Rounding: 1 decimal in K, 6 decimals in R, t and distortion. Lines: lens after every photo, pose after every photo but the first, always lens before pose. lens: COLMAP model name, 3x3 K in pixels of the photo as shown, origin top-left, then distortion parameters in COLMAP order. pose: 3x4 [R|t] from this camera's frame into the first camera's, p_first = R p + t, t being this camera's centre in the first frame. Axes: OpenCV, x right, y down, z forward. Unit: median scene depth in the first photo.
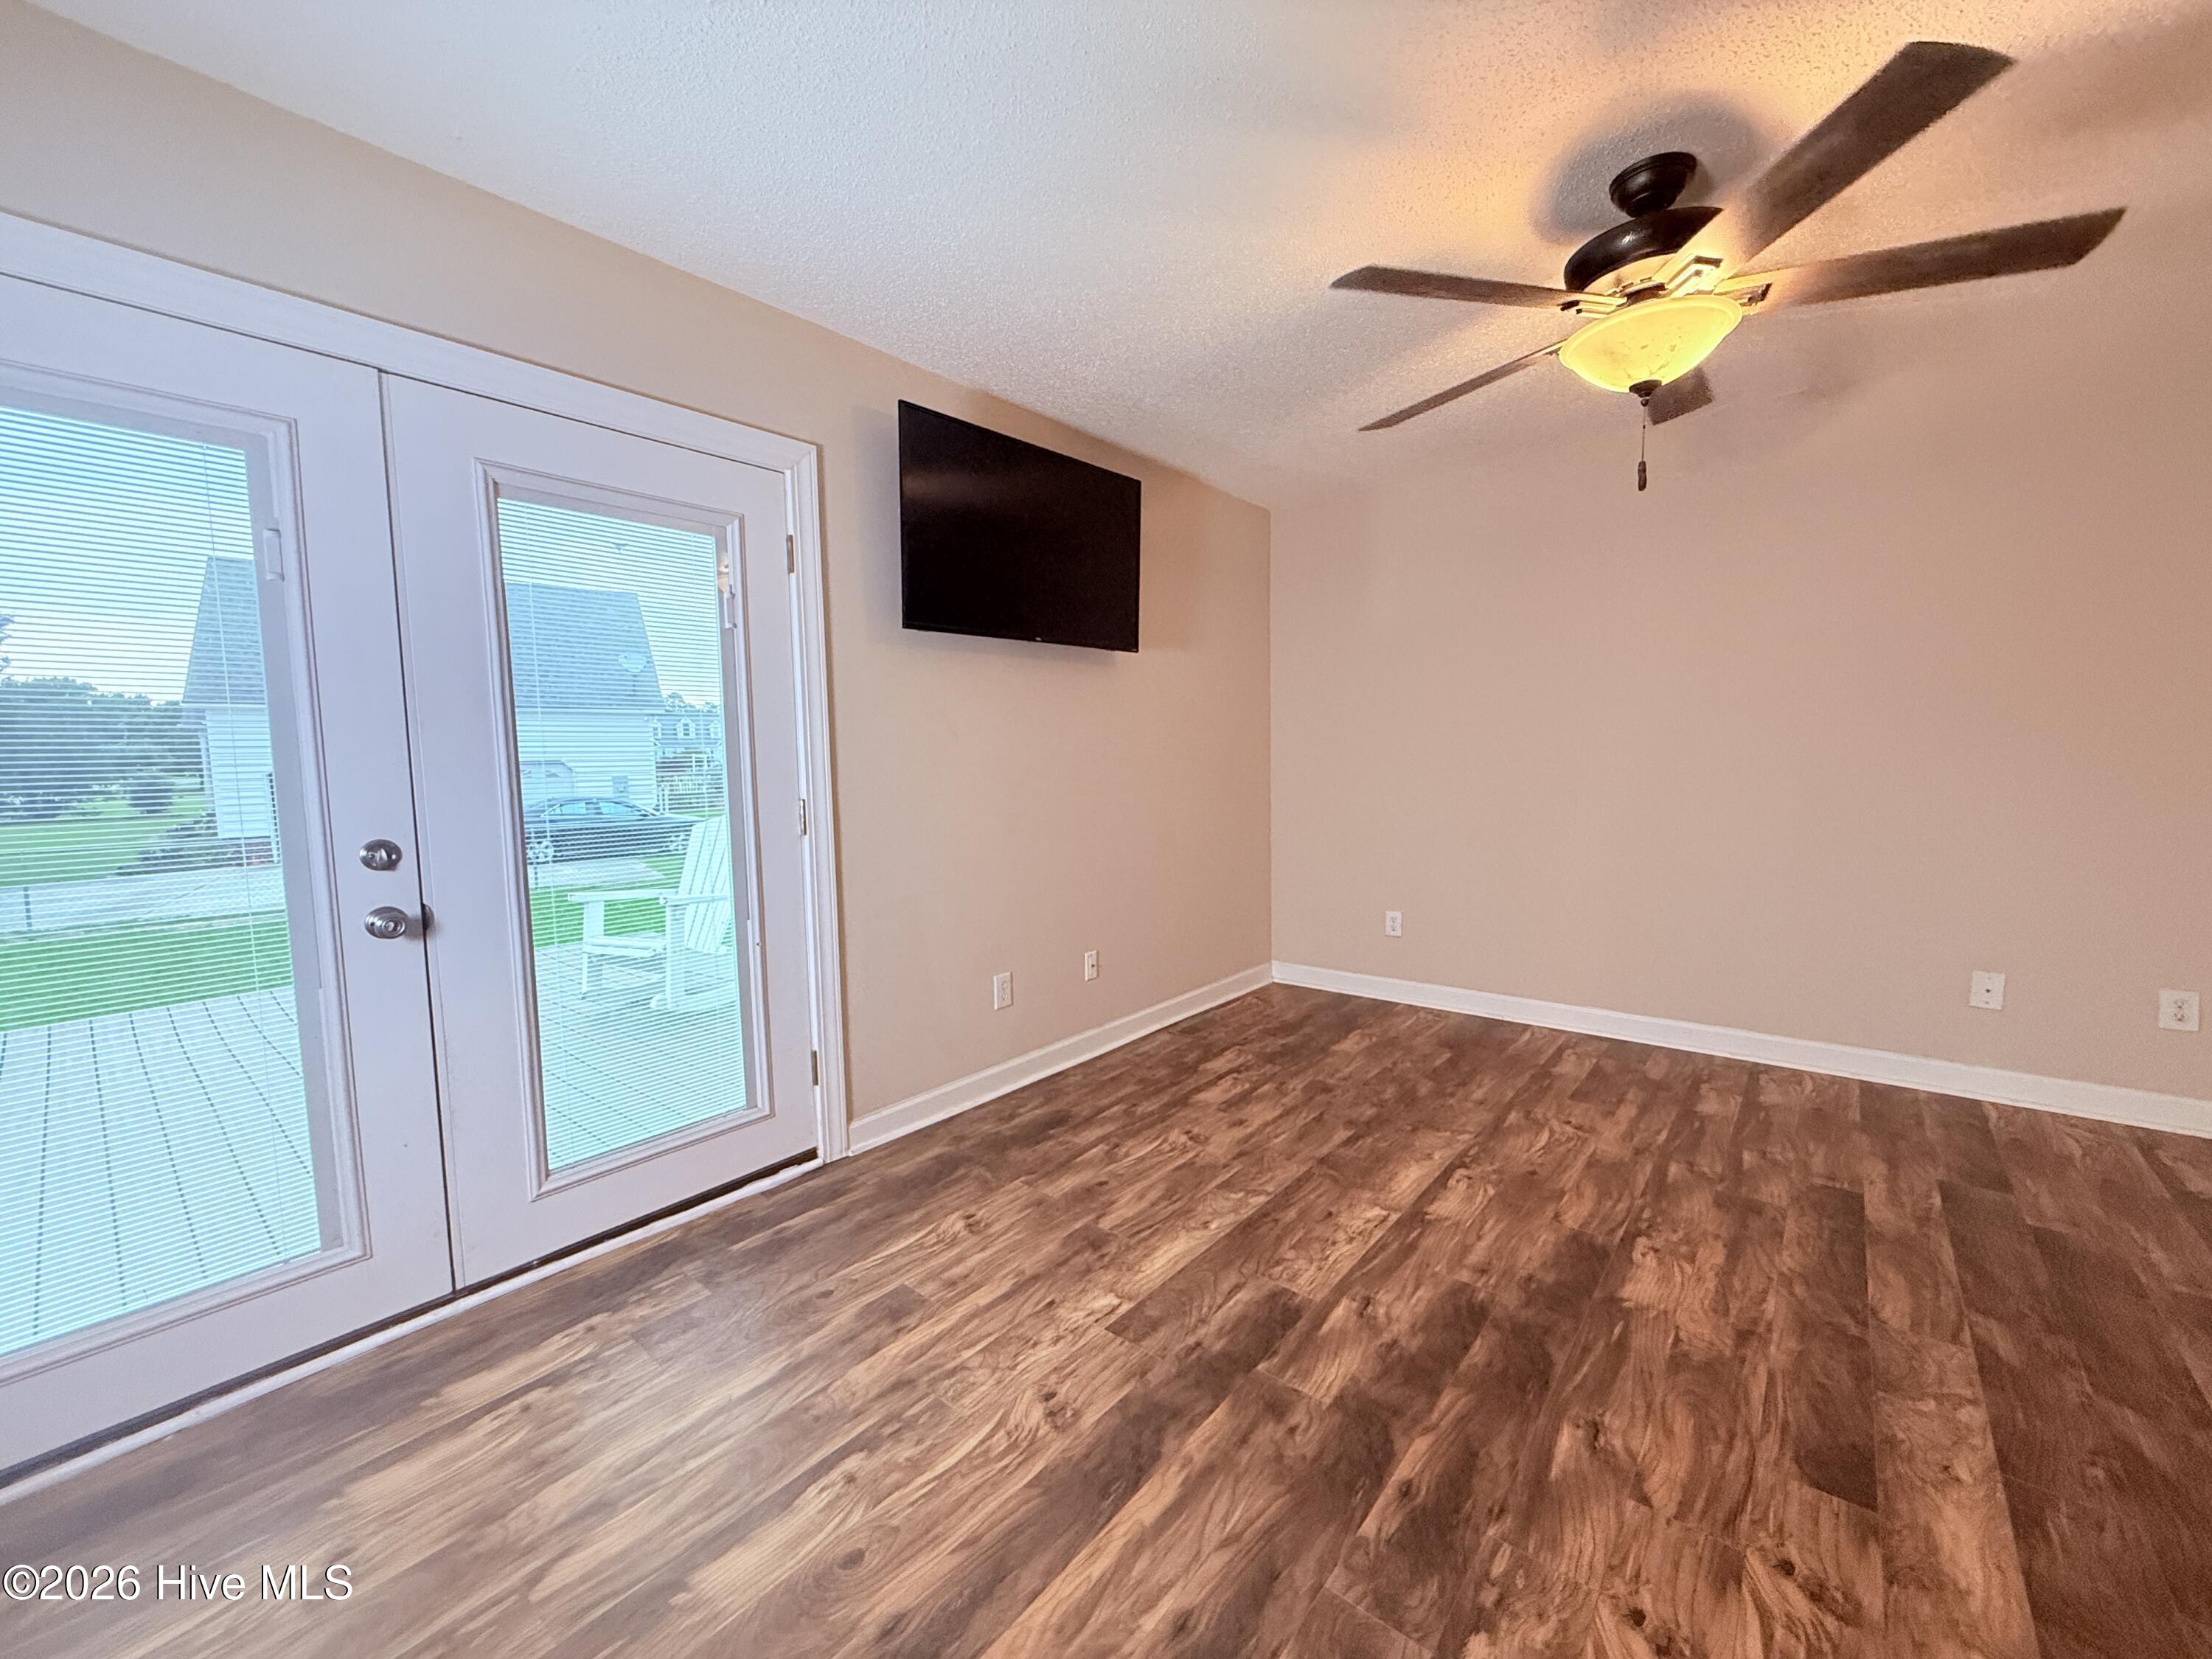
lens RADIAL K [[879.4, 0, 1104.0], [0, 879.4, 836.0], [0, 0, 1]] dist [-0.000702, 0.000769]
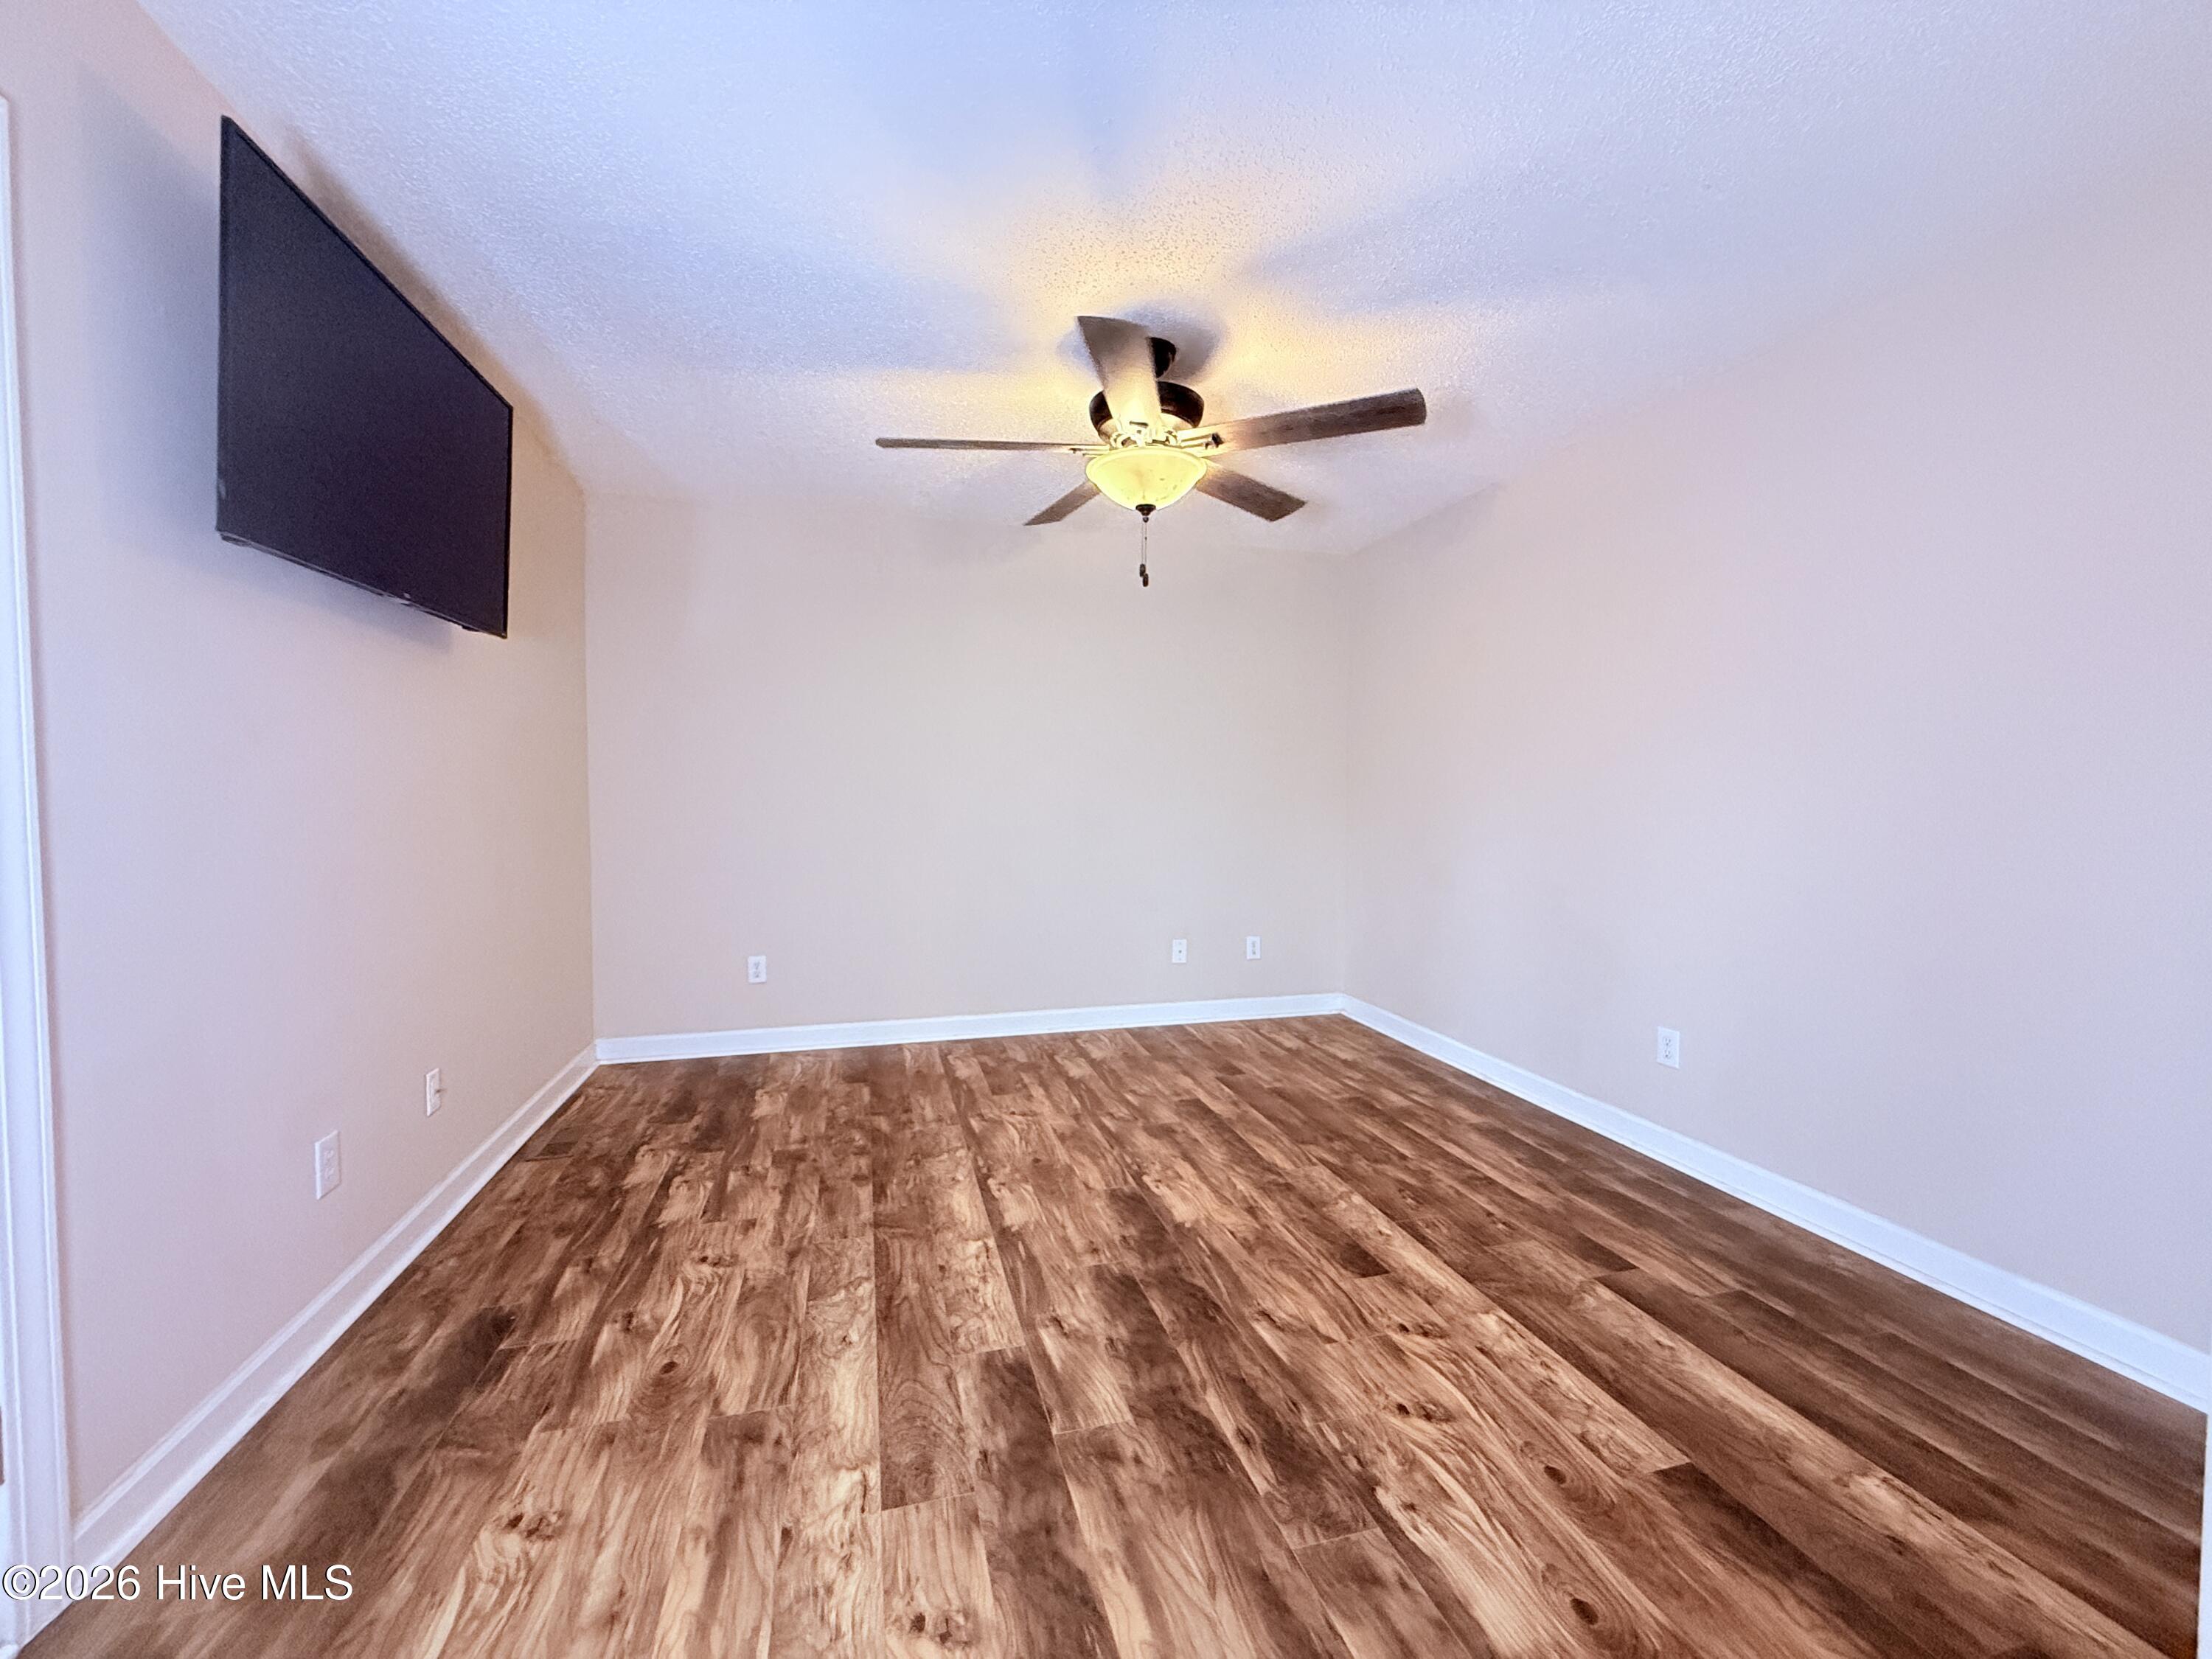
lens RADIAL K [[879.4, 0, 1107.8], [0, 879.4, 819.9], [0, 0, 1]] dist [-0.000702, 0.000769]
pose [[0.566958, -0.003790, 0.823738, -0.466271], [0.058989, 0.997609, -0.036011, -0.006073], [-0.821632, 0.069008, 0.565826, 0.317797]]
